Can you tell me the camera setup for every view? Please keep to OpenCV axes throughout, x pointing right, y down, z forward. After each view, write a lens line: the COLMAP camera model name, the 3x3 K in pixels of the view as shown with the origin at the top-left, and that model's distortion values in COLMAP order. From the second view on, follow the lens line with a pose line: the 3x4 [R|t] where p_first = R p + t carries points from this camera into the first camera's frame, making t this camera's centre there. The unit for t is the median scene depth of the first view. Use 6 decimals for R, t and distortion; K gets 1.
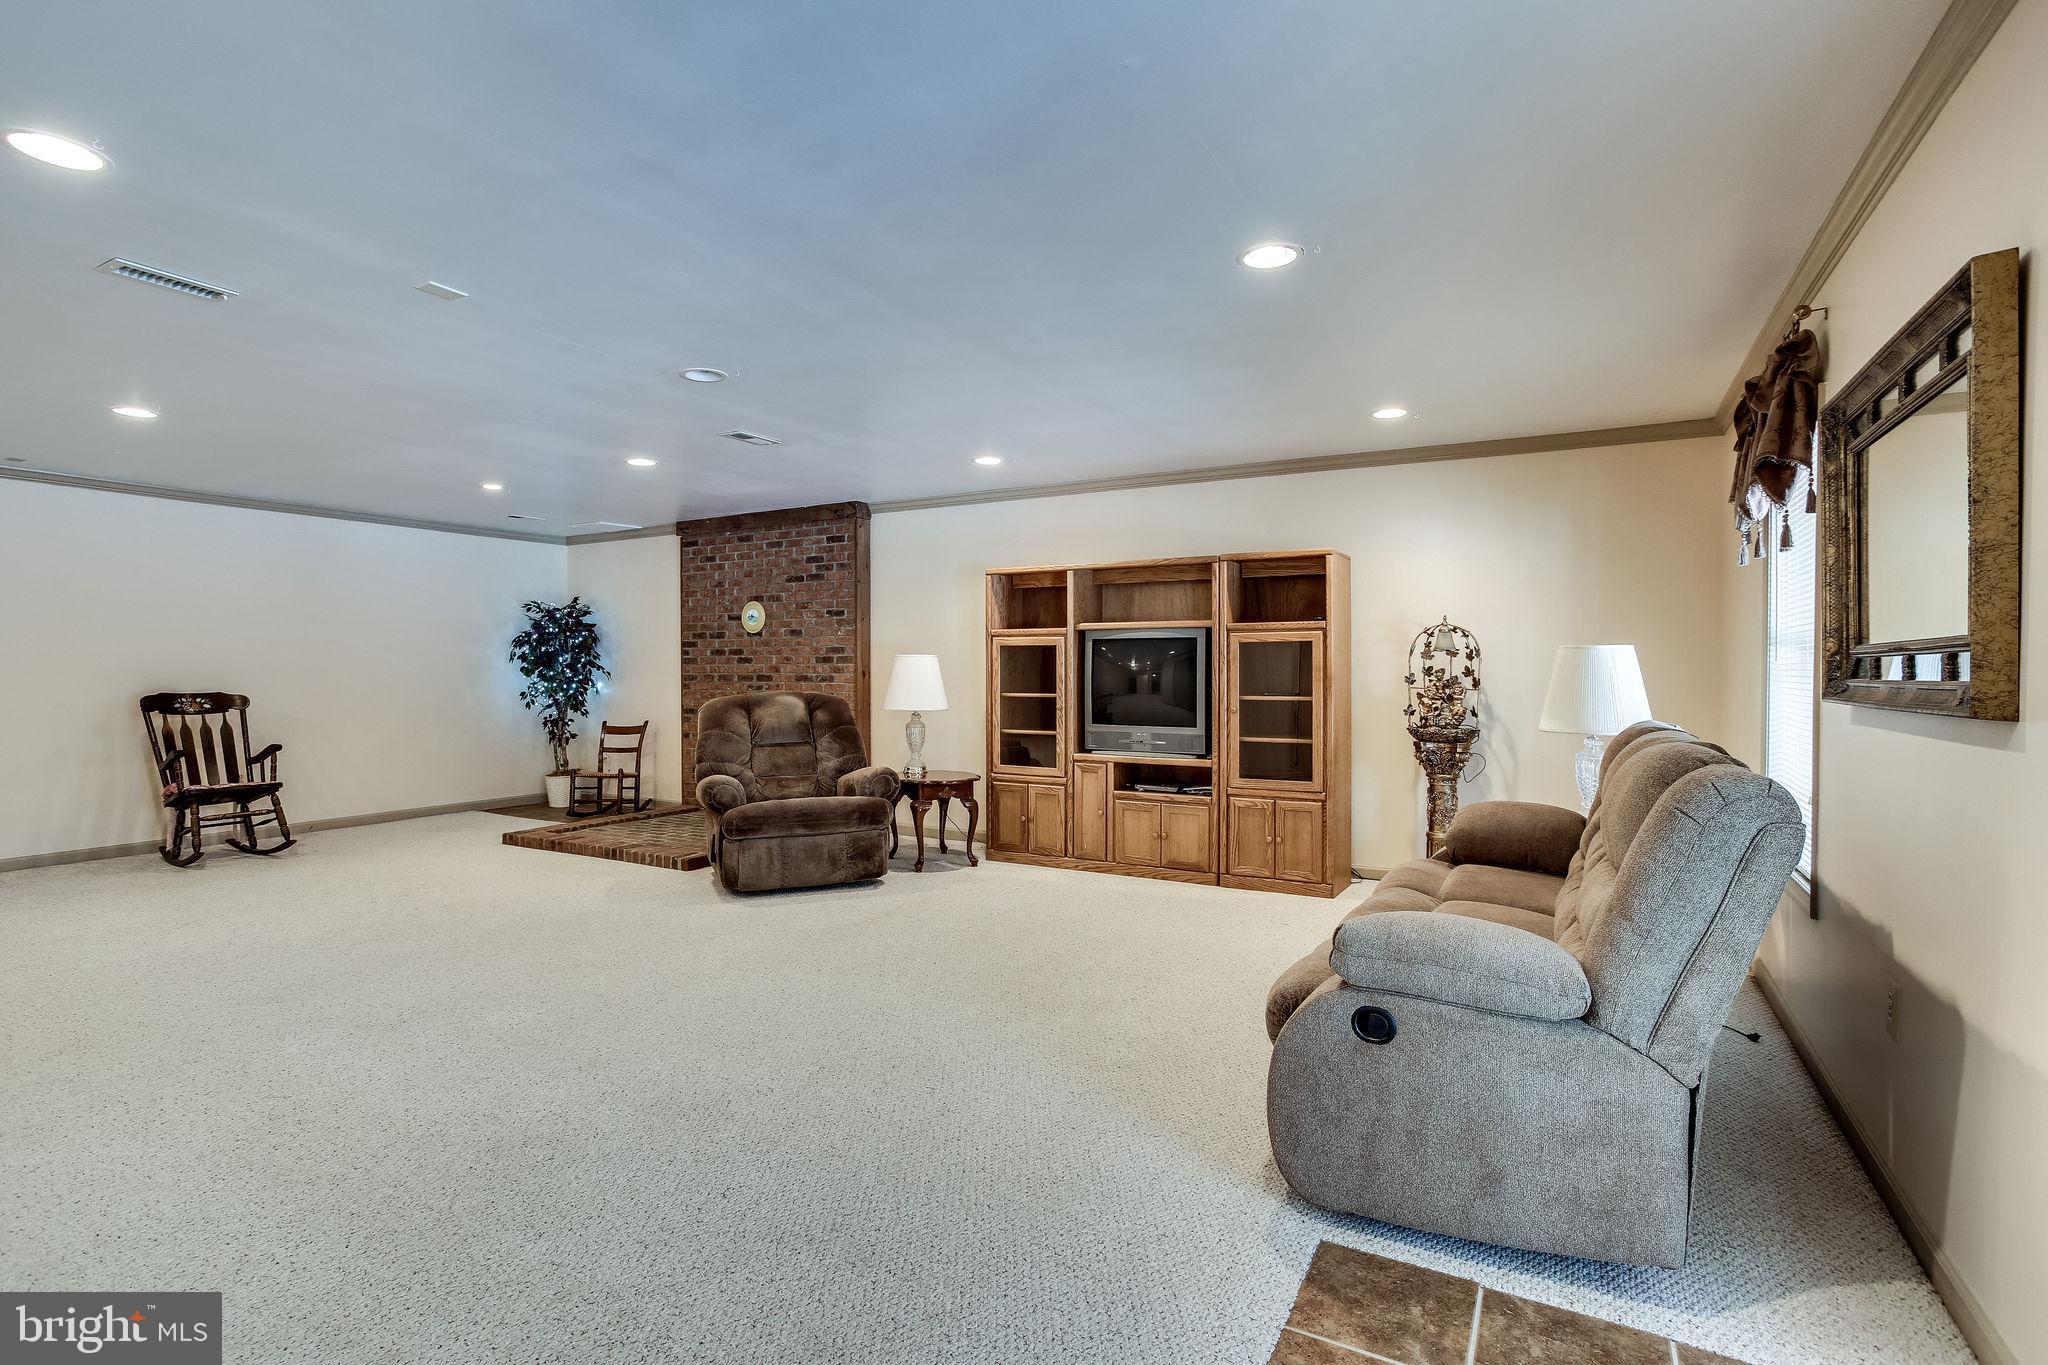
lens RADIAL K [[985.9, 0, 1018.6], [0, 985.9, 670.2], [0, 0, 1]] dist [-0.026111, 0.003906]
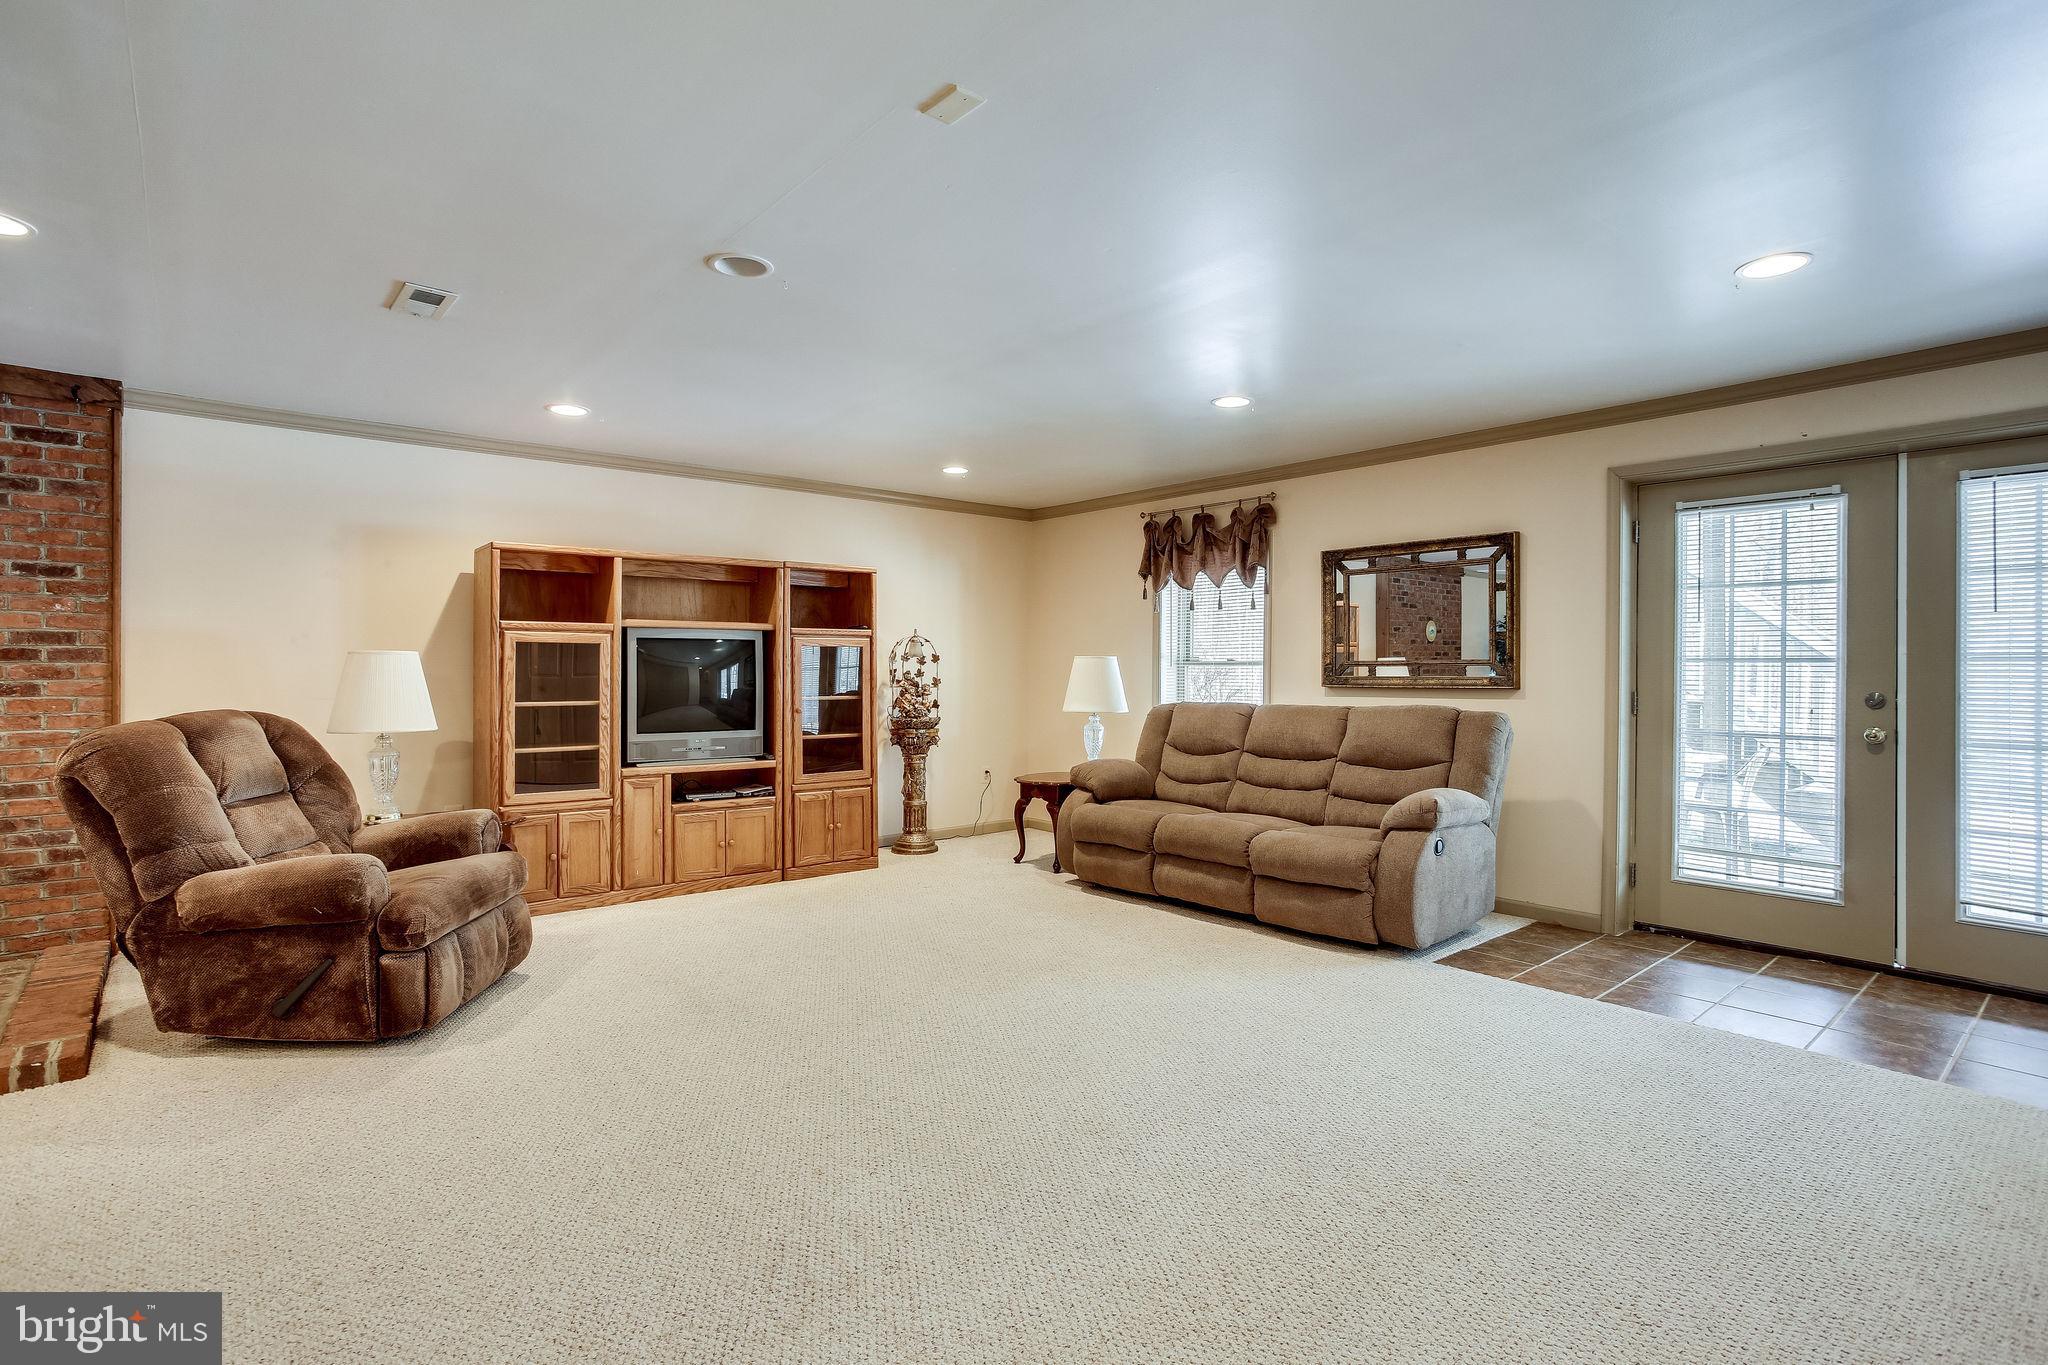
lens RADIAL K [[985.9, 0, 1023.9], [0, 985.9, 674.6], [0, 0, 1]] dist [-0.026111, 0.003906]
pose [[0.350927, -0.003423, 0.936397, -0.637411], [0.000121, 0.999993, 0.003610, -0.001564], [-0.936403, -0.001153, 0.350925, 0.374746]]
